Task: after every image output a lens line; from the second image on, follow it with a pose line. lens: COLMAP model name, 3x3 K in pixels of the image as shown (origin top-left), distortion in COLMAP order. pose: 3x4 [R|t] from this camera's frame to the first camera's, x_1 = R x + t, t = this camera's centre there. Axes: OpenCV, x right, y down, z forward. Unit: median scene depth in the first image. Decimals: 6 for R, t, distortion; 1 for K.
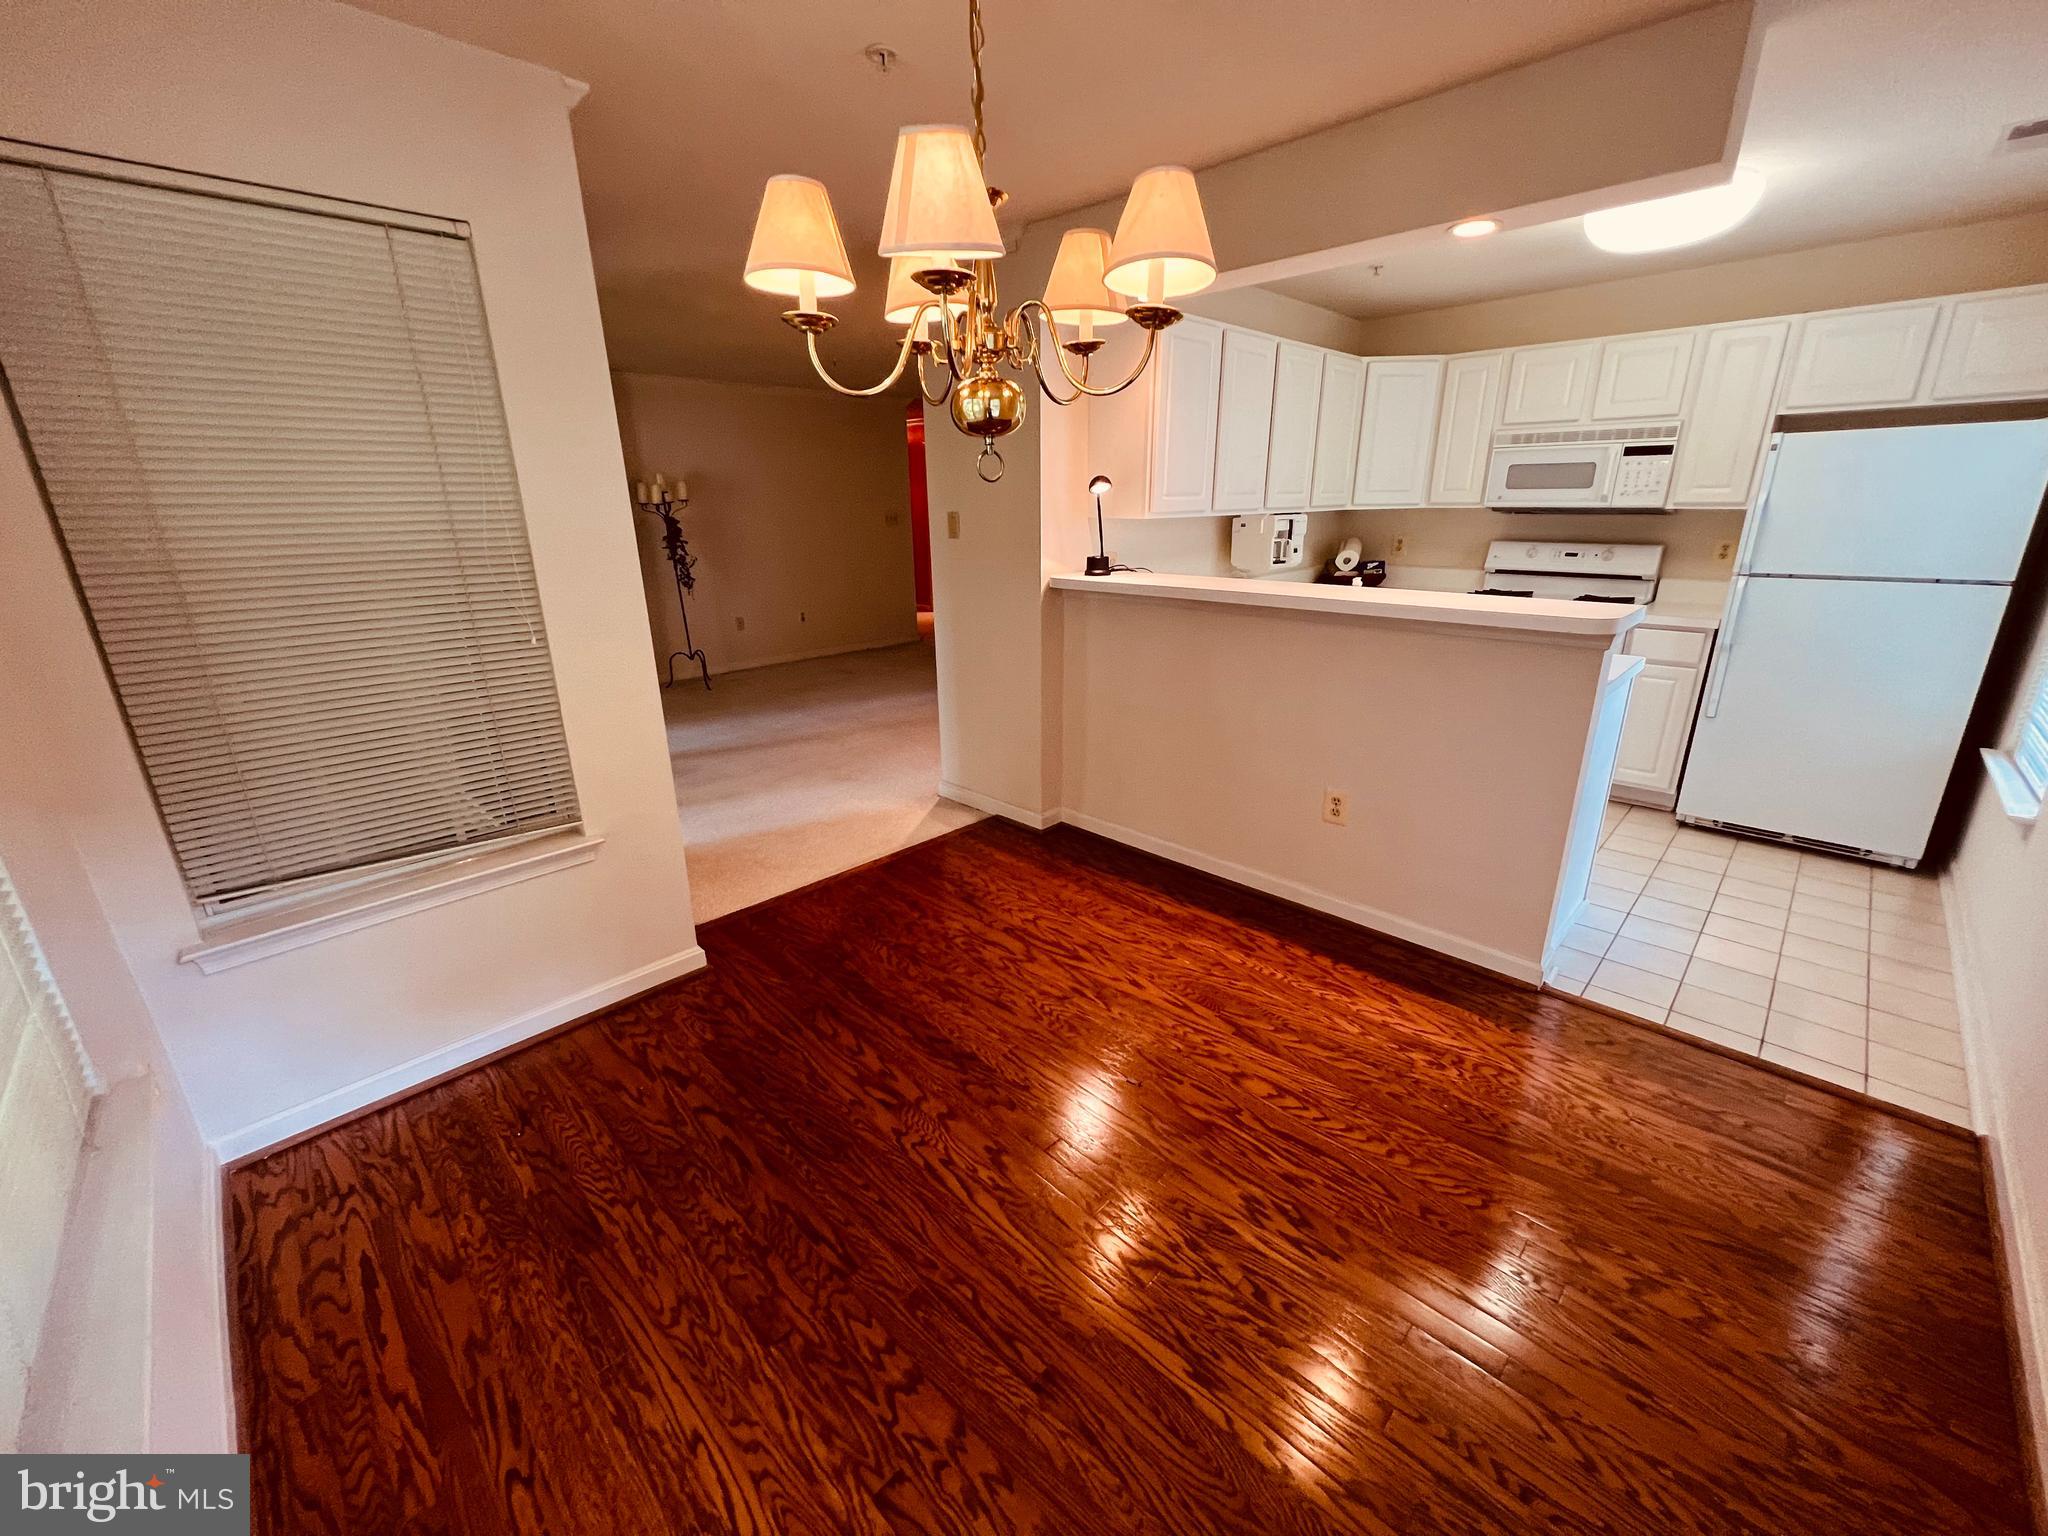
lens RADIAL K [[818.3, 0, 1016.1], [0, 818.3, 764.6], [0, 0, 1]] dist [-0.001047, 0.000263]
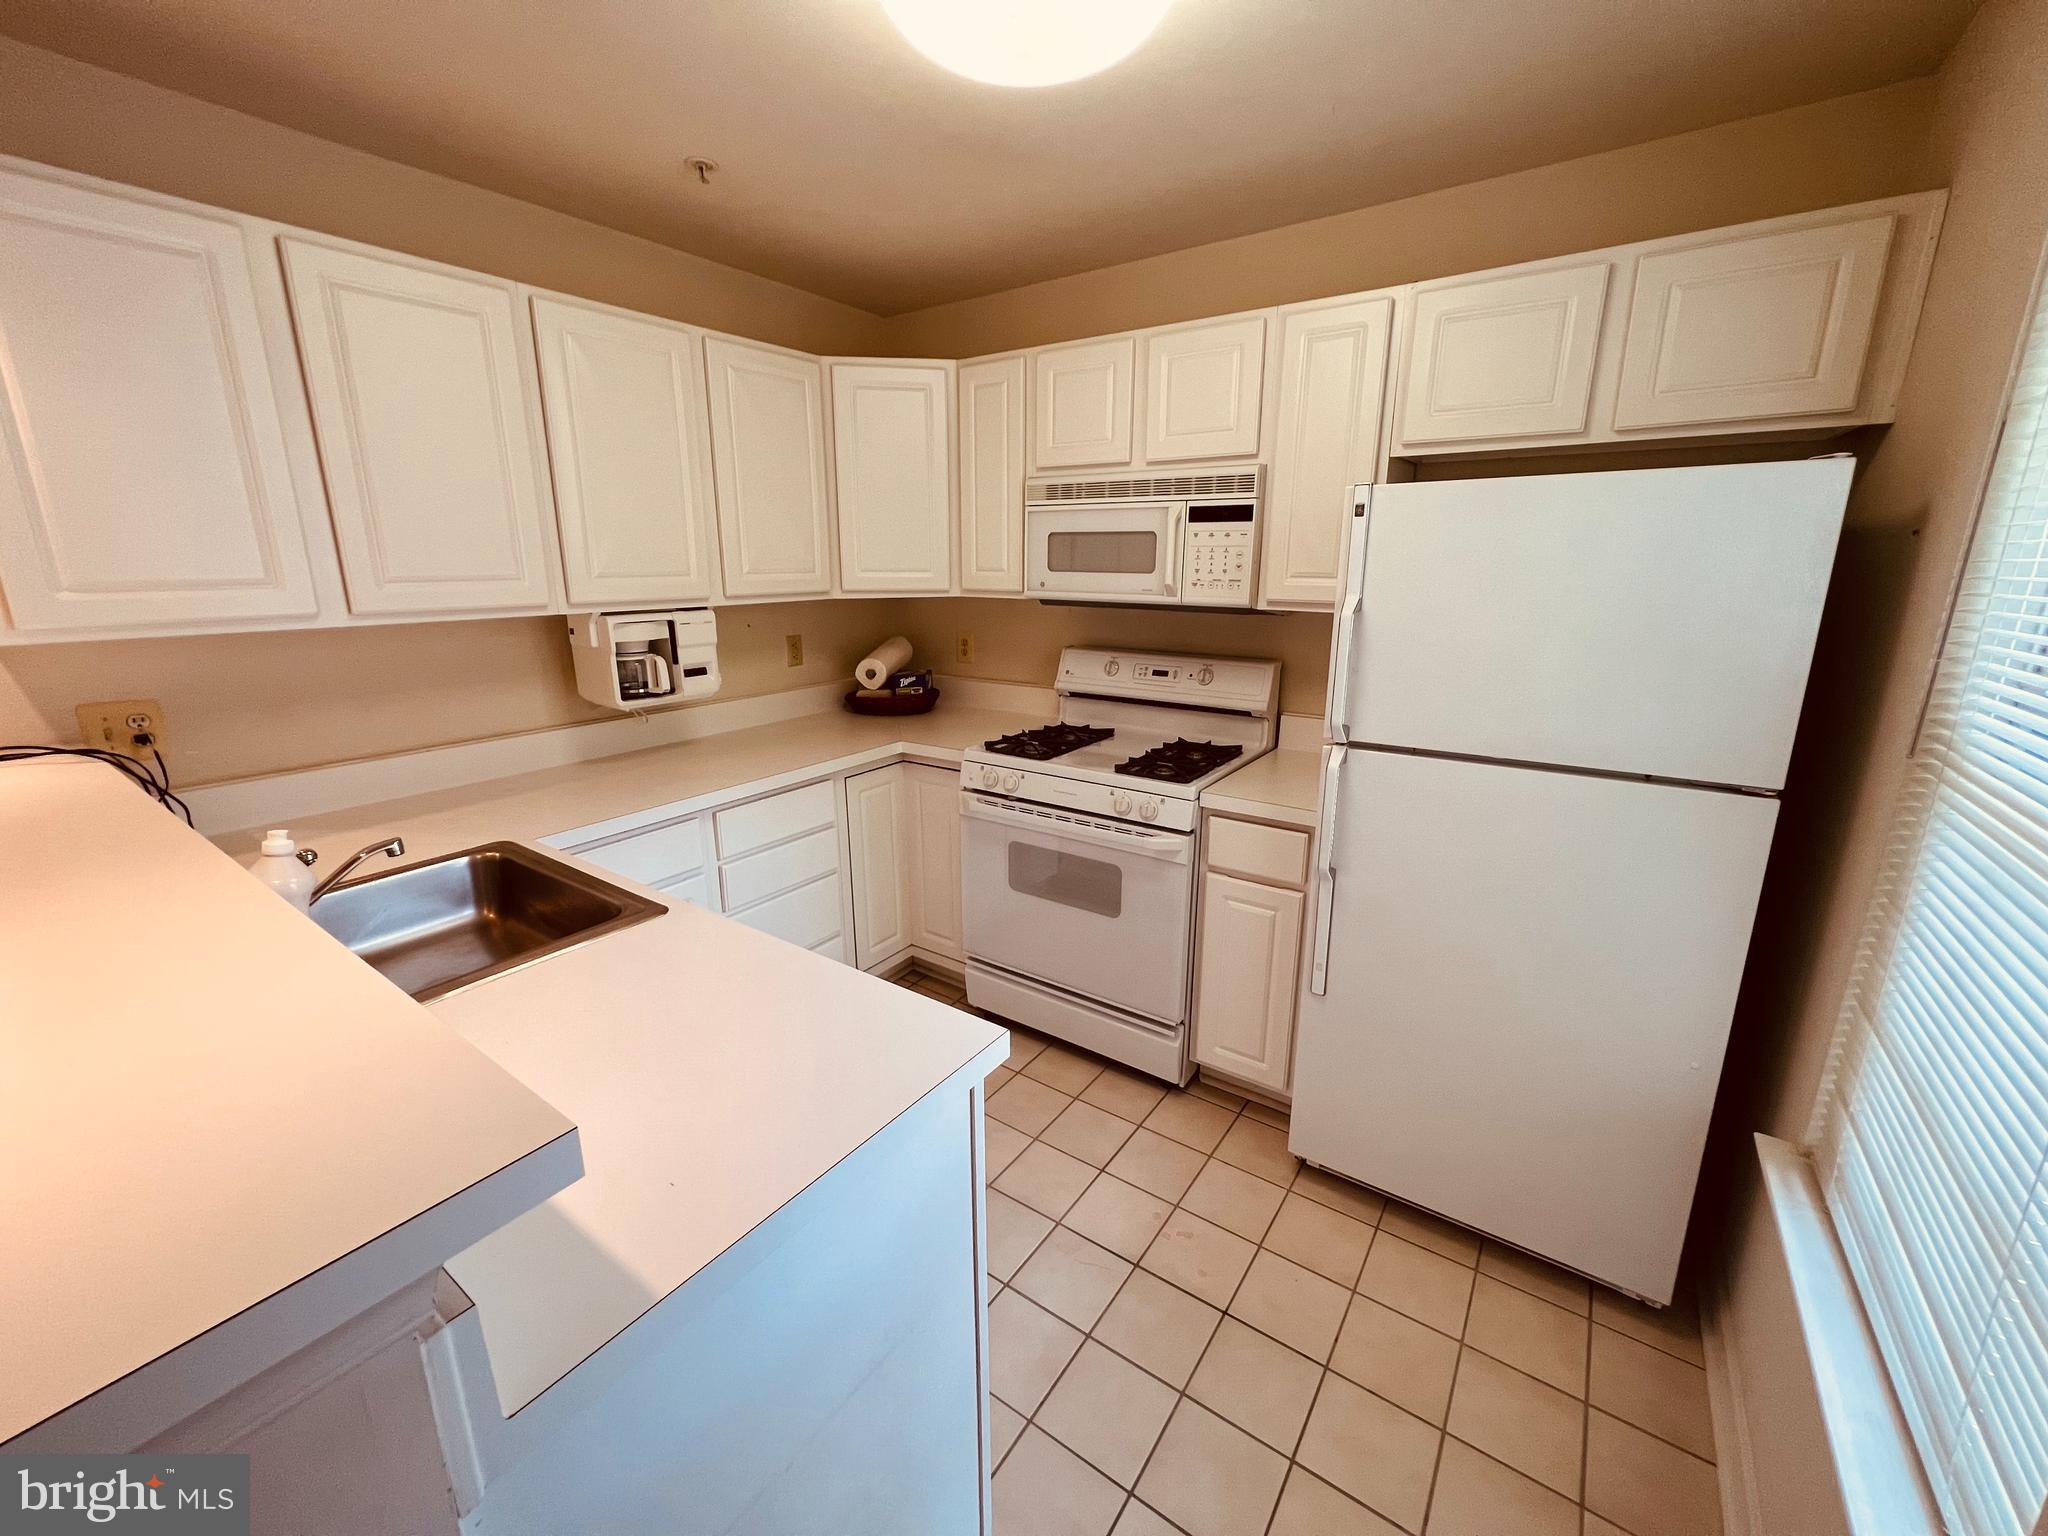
lens RADIAL K [[818.3, 0, 1019.9], [0, 818.3, 765.4], [0, 0, 1]] dist [-0.001047, 0.000263]
pose [[0.986567, -0.029507, 0.160672, 0.803878], [0.039414, 0.997490, -0.058826, -0.261656], [-0.158533, 0.064368, 0.985253, 0.682536]]
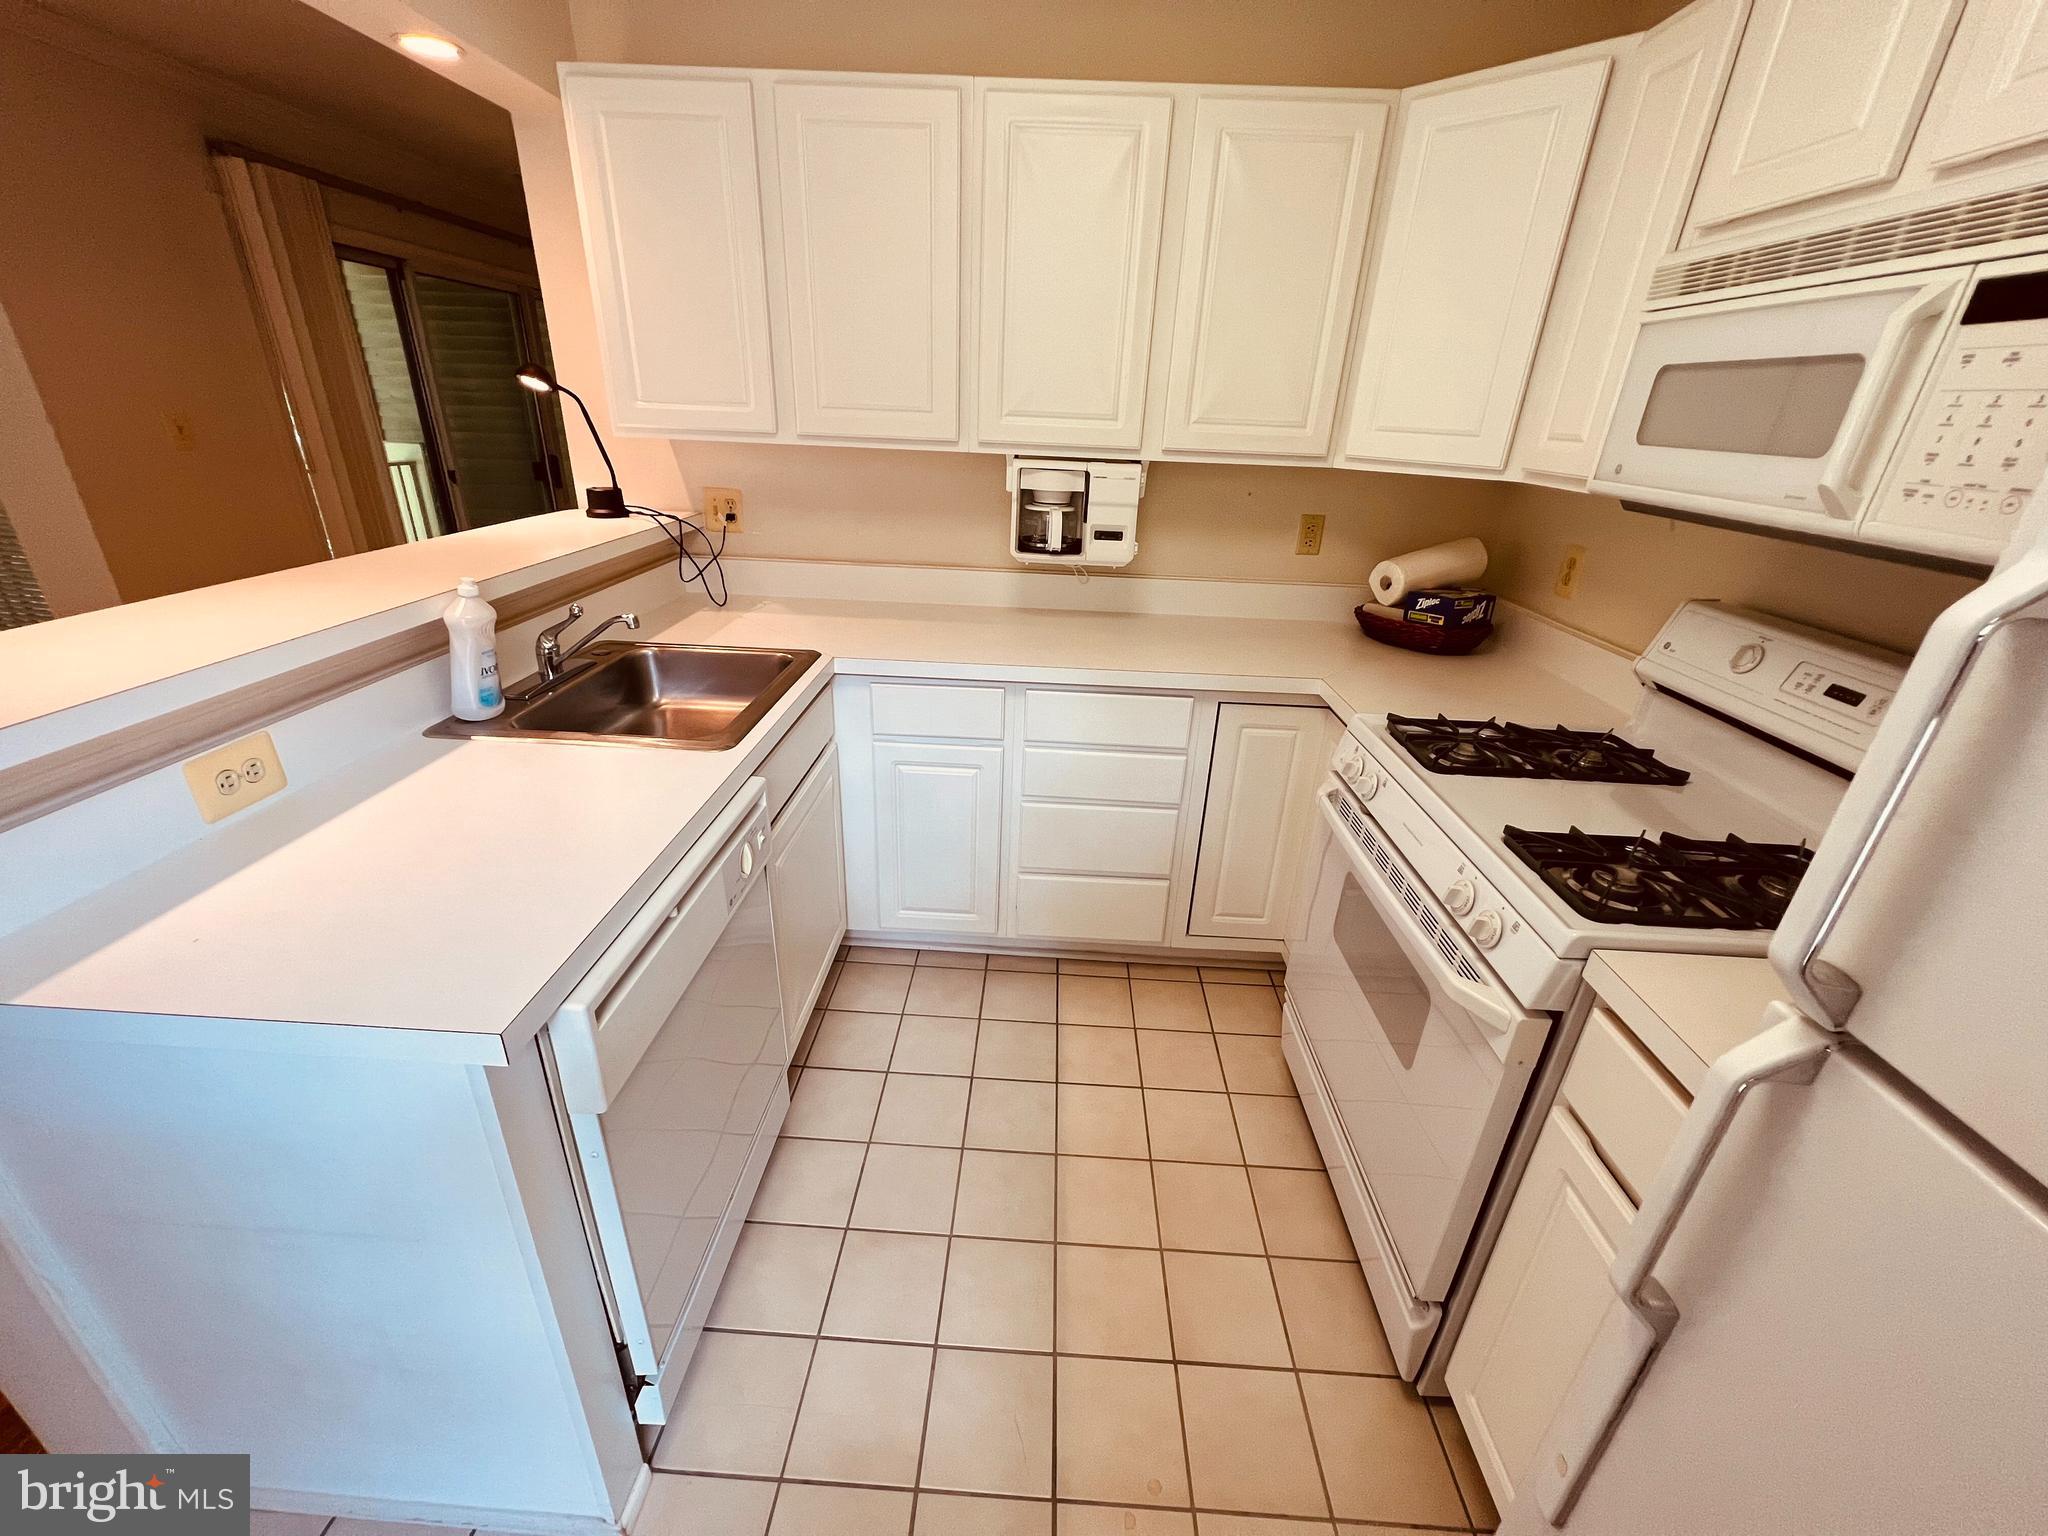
lens RADIAL K [[818.3, 0, 1020.2], [0, 818.3, 764.8], [0, 0, 1]] dist [-0.001047, 0.000263]
pose [[0.669918, 0.333658, -0.663236, 1.176942], [-0.271657, 0.941538, 0.199271, -0.365171], [0.690951, 0.046678, 0.721393, 1.024583]]
